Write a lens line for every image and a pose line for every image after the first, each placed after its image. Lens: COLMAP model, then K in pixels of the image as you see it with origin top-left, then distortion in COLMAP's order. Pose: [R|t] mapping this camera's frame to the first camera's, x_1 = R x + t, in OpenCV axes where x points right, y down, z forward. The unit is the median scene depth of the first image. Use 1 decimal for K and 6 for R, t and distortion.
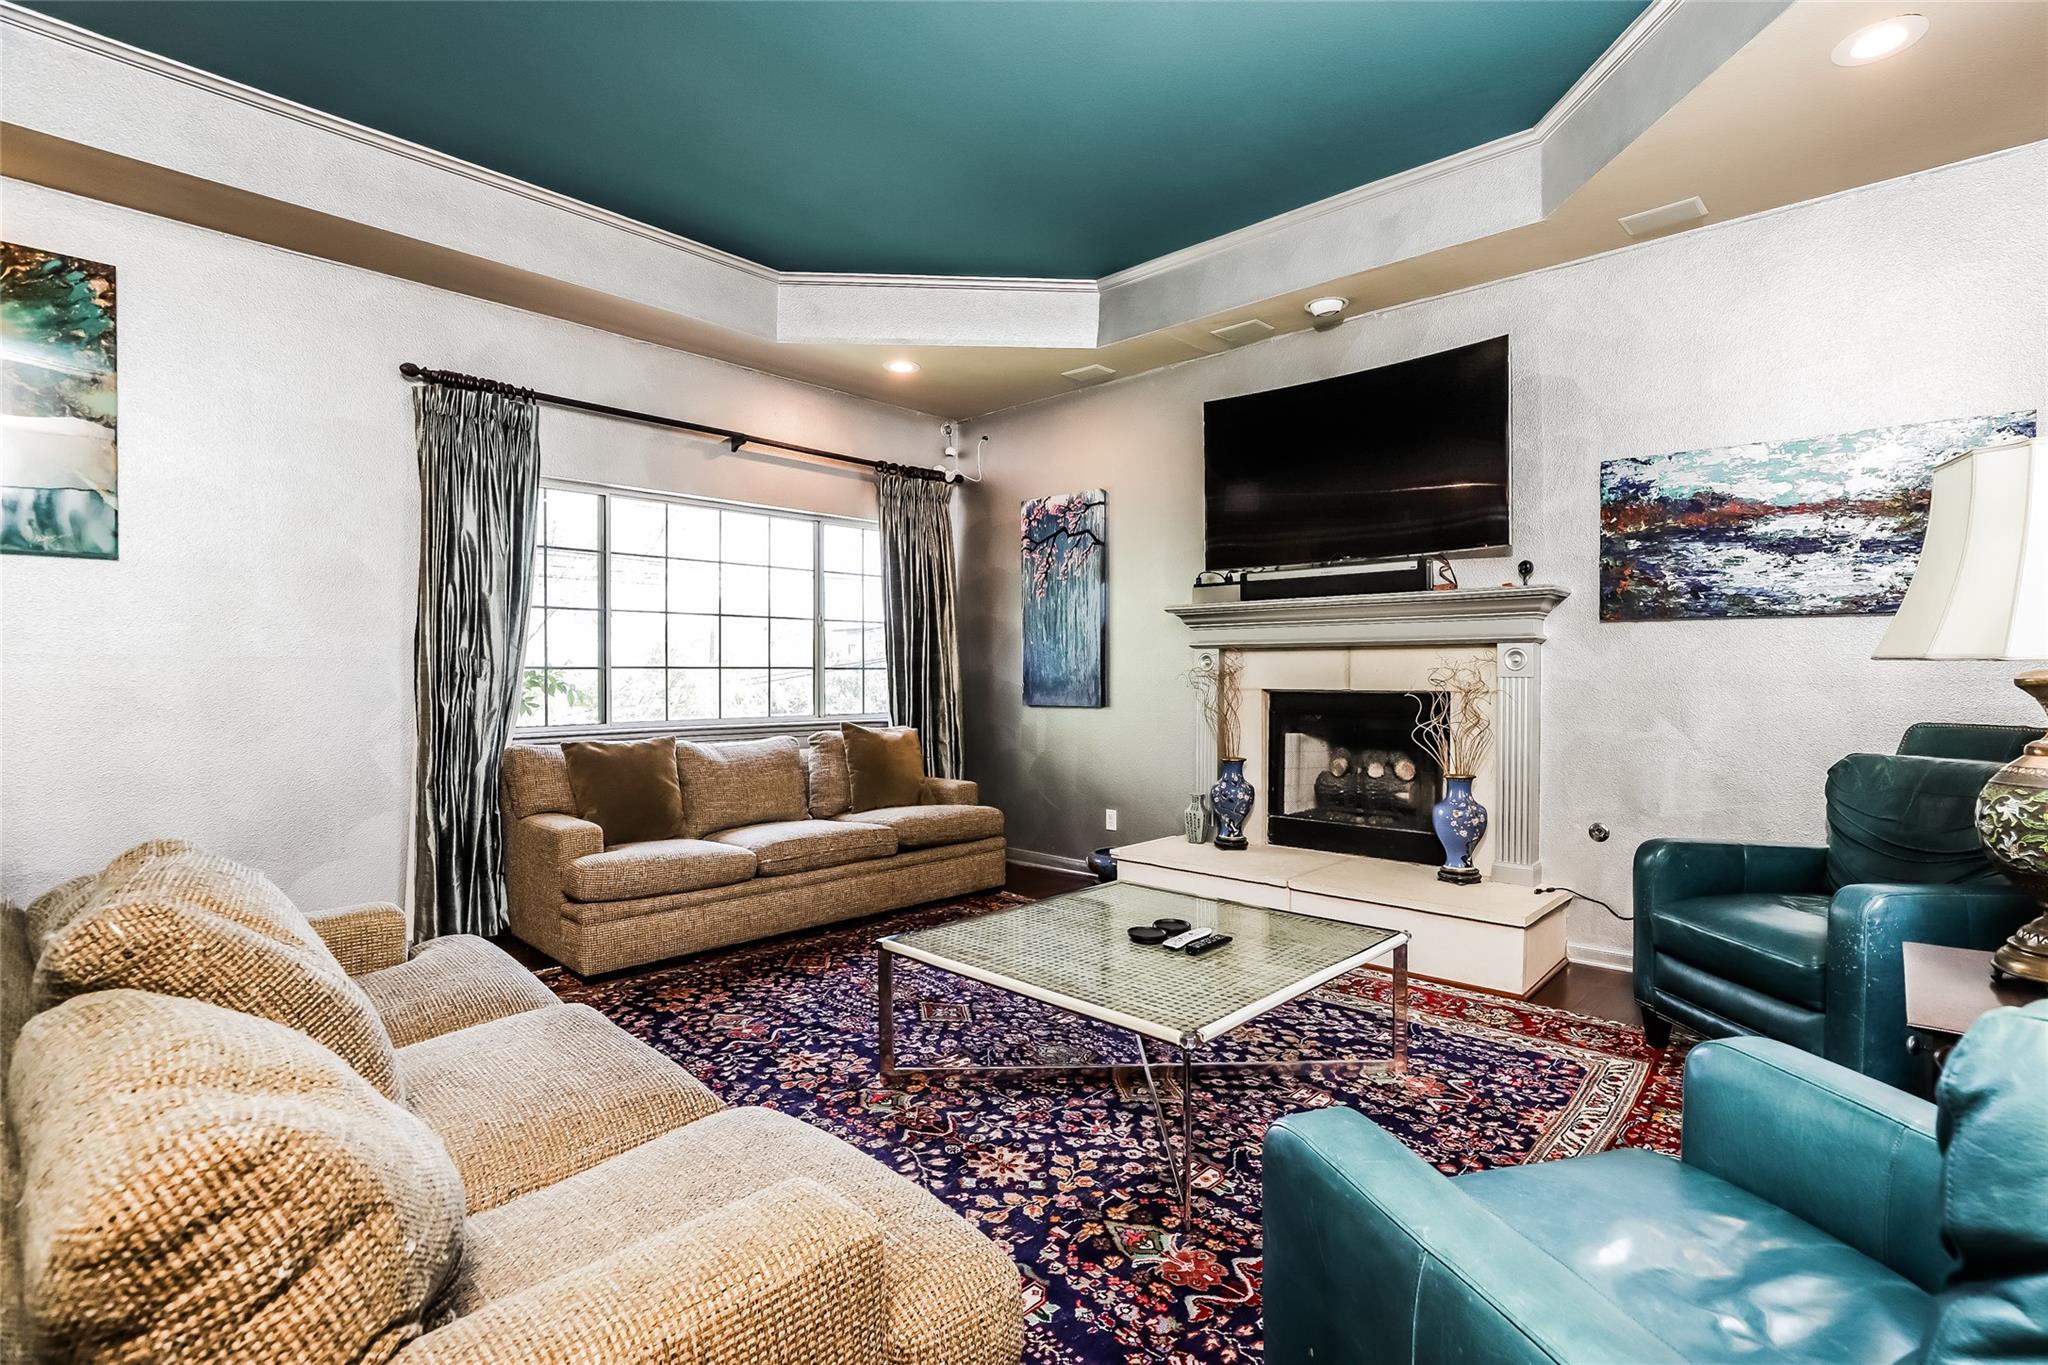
lens RADIAL K [[962.5, 0, 1031.4], [0, 962.5, 686.8], [0, 0, 1]] dist [-0.024003, 0.000186]
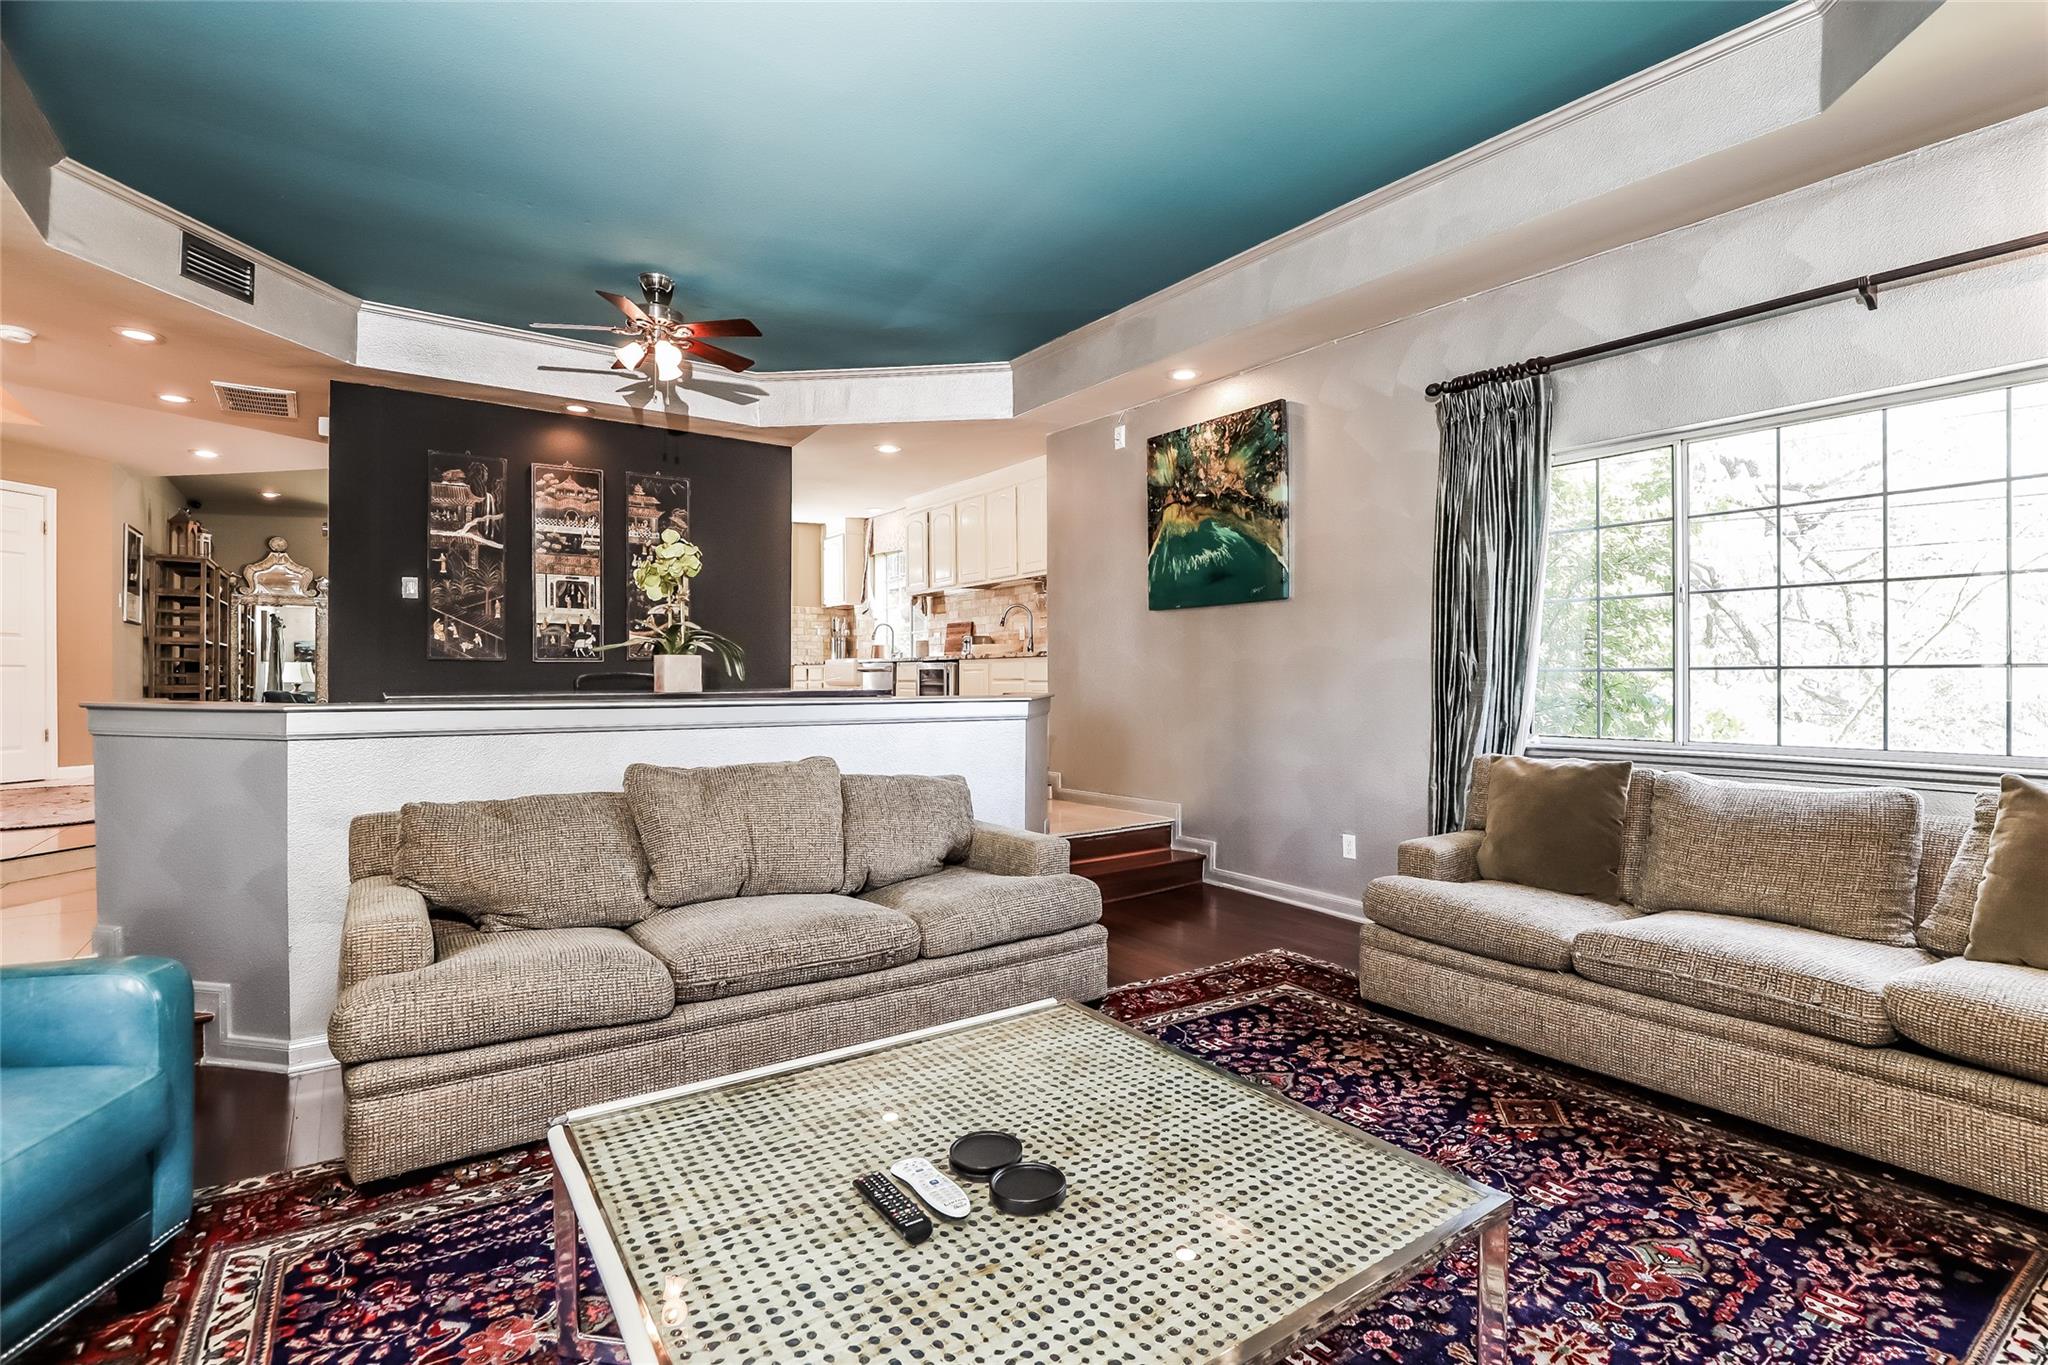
lens RADIAL K [[962.5, 0, 1109.9], [0, 962.5, 670.3], [0, 0, 1]] dist [-0.024003, 0.000186]
pose [[-0.152722, -0.004849, -0.988257, 0.507548], [-0.007282, 0.999966, -0.003781, -0.014980], [0.988242, 0.006619, -0.152752, 0.894097]]
